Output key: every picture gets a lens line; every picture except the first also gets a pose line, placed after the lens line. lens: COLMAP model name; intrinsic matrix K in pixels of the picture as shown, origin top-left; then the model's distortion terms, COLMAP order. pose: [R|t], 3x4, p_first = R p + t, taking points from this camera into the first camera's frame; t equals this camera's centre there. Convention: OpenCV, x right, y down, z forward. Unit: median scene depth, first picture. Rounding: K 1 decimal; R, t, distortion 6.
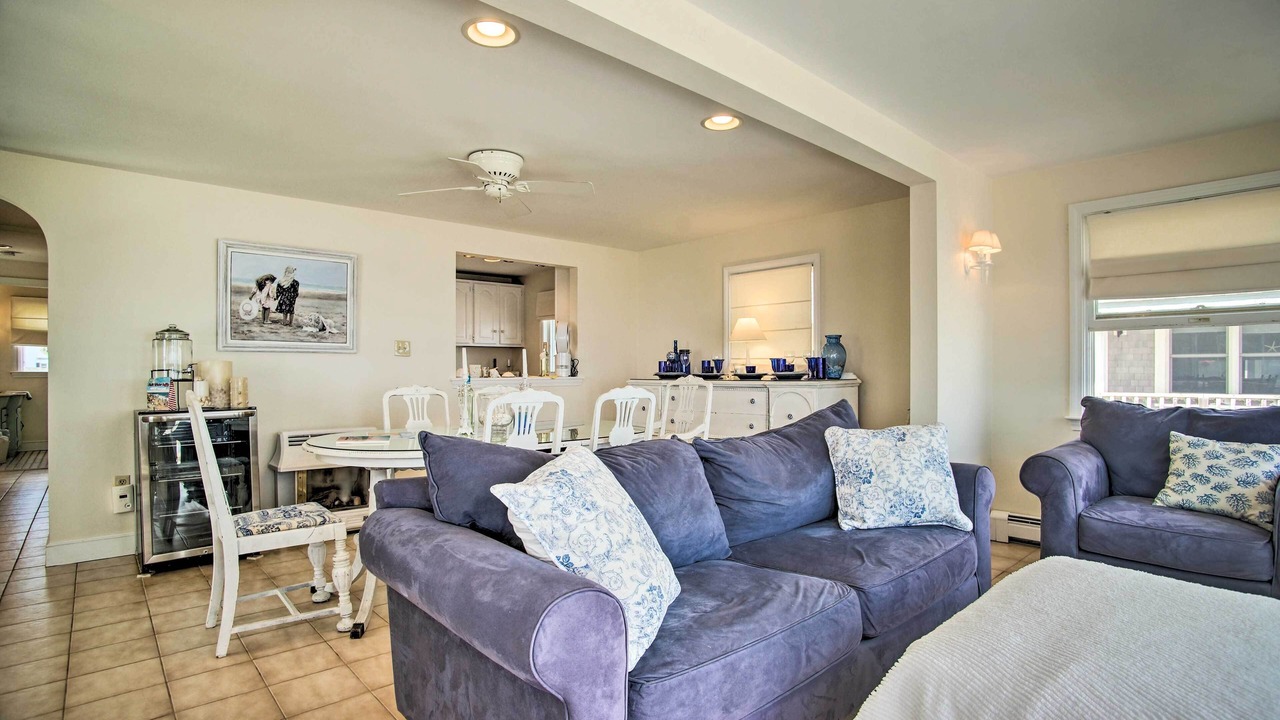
lens RADIAL K [[630.7, 0, 671.9], [0, 630.7, 361.9], [0, 0, 1]] dist [-0.087219, 0.041100]
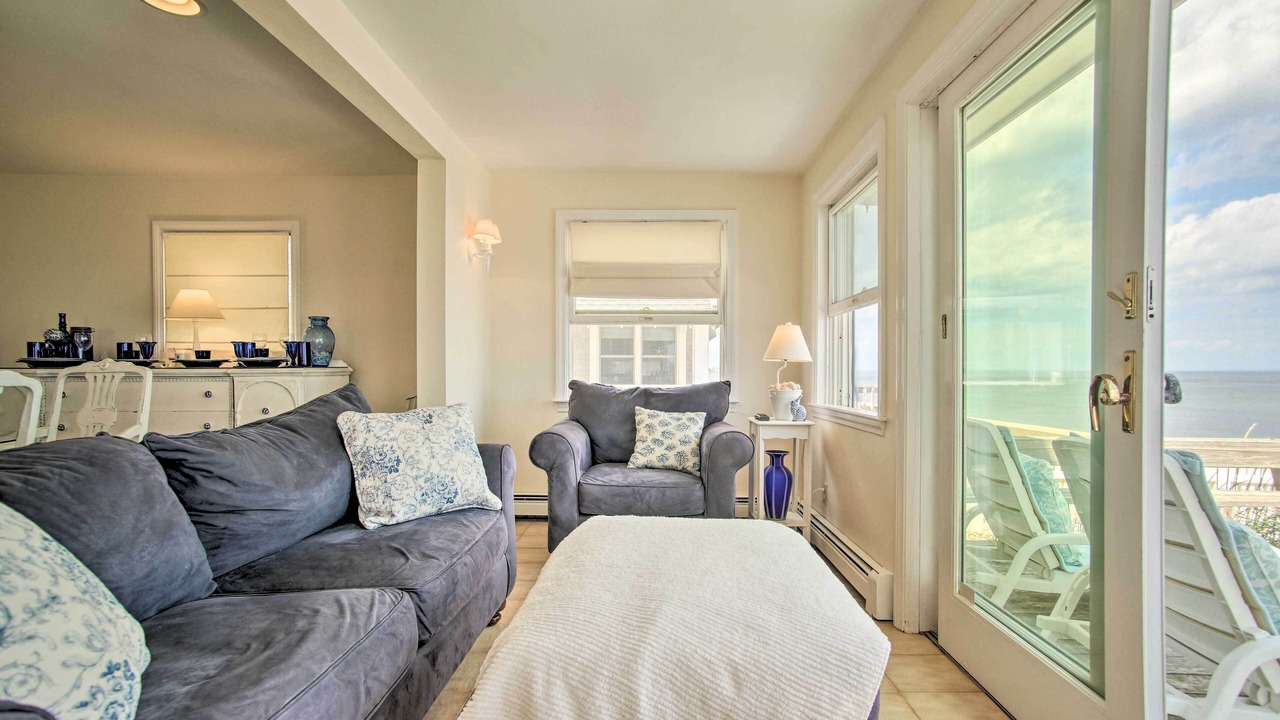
lens RADIAL K [[616.4, 0, 644.0], [0, 616.4, 378.5], [0, 0, 1]] dist [-0.041099, 0.038154]
pose [[0.701375, -0.006132, 0.712766, -0.054625], [-0.008385, 0.999823, 0.016854, 0.043510], [-0.712743, -0.017798, 0.701200, 0.139662]]
